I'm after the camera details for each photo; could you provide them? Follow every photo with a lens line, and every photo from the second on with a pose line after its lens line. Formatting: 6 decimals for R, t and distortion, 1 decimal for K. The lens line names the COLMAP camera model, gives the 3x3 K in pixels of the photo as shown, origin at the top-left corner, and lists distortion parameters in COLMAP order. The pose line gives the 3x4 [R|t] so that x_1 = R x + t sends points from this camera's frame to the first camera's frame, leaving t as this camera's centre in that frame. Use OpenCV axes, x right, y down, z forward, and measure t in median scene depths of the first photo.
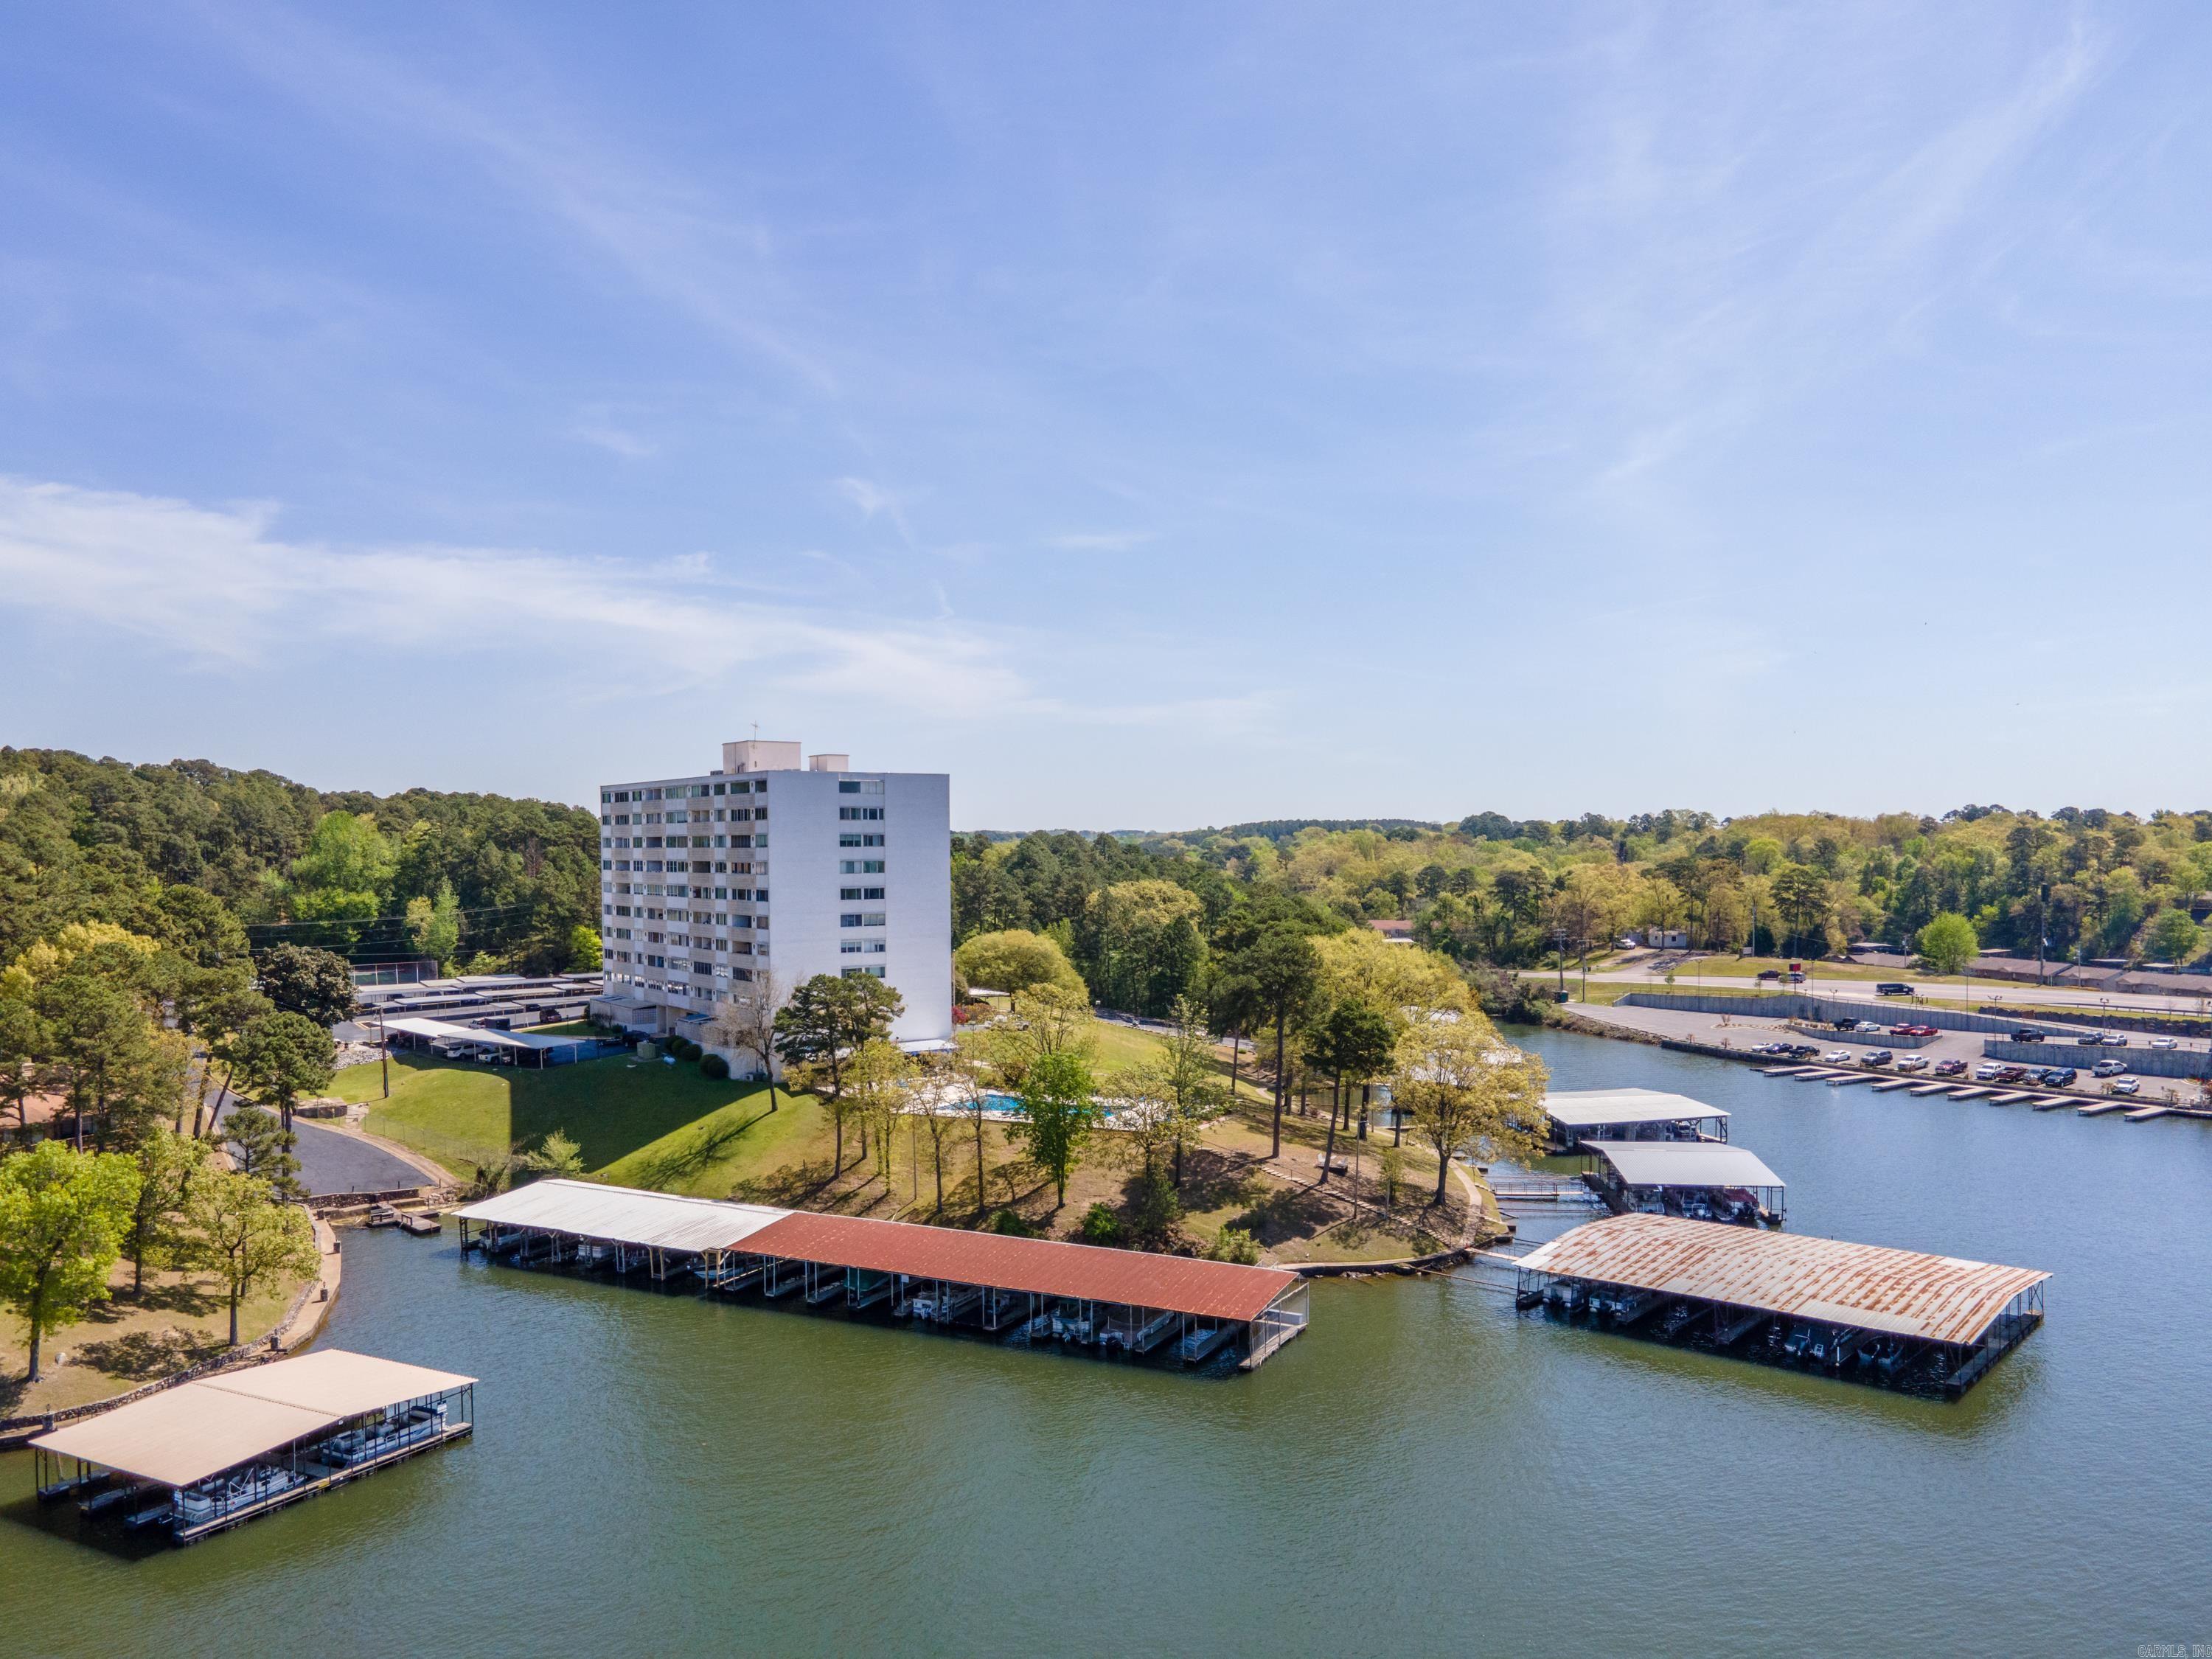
lens RADIAL K [[1634.2, 0, 1097.3], [0, 1634.2, 843.0], [0, 0, 1]] dist [0.034685, 0.049346]
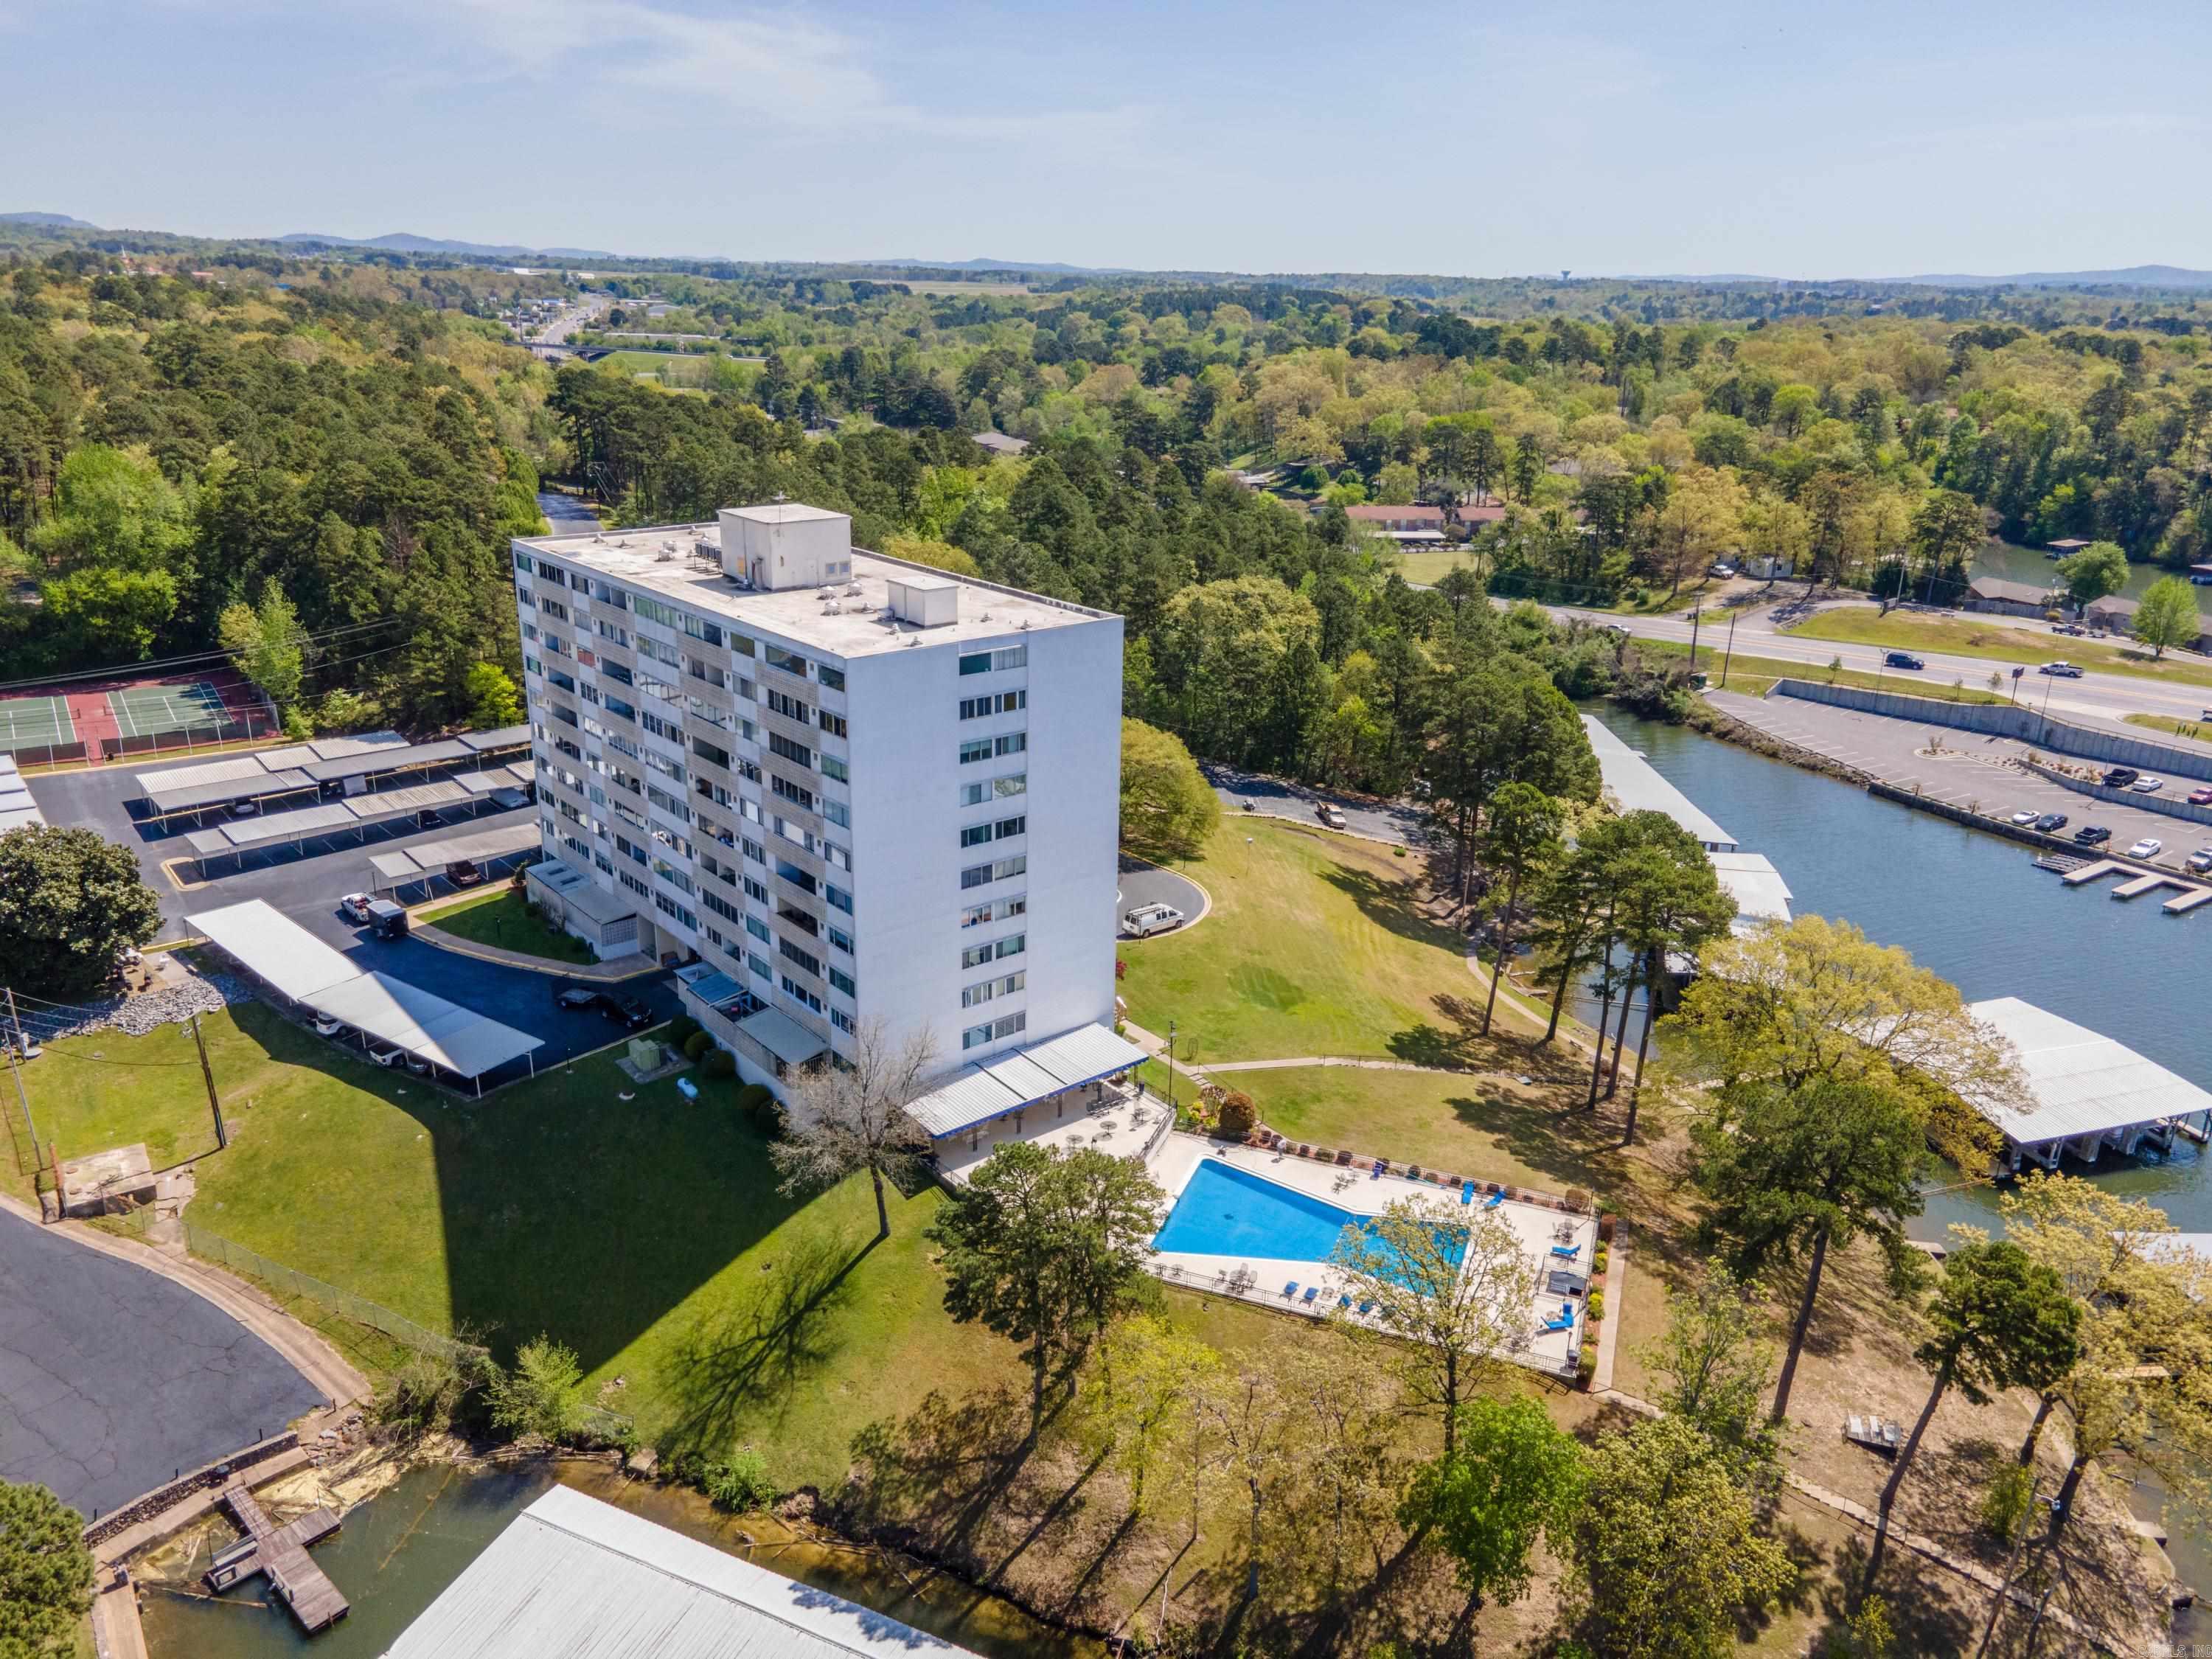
lens RADIAL K [[1634.2, 0, 1112.7], [0, 1634.2, 810.8], [0, 0, 1]] dist [0.034685, 0.049346]
pose [[0.996574, 0.001757, 0.082686, -0.097968], [-0.026621, 0.953380, 0.300596, -0.105406], [-0.078303, -0.301768, 0.950160, 0.273659]]
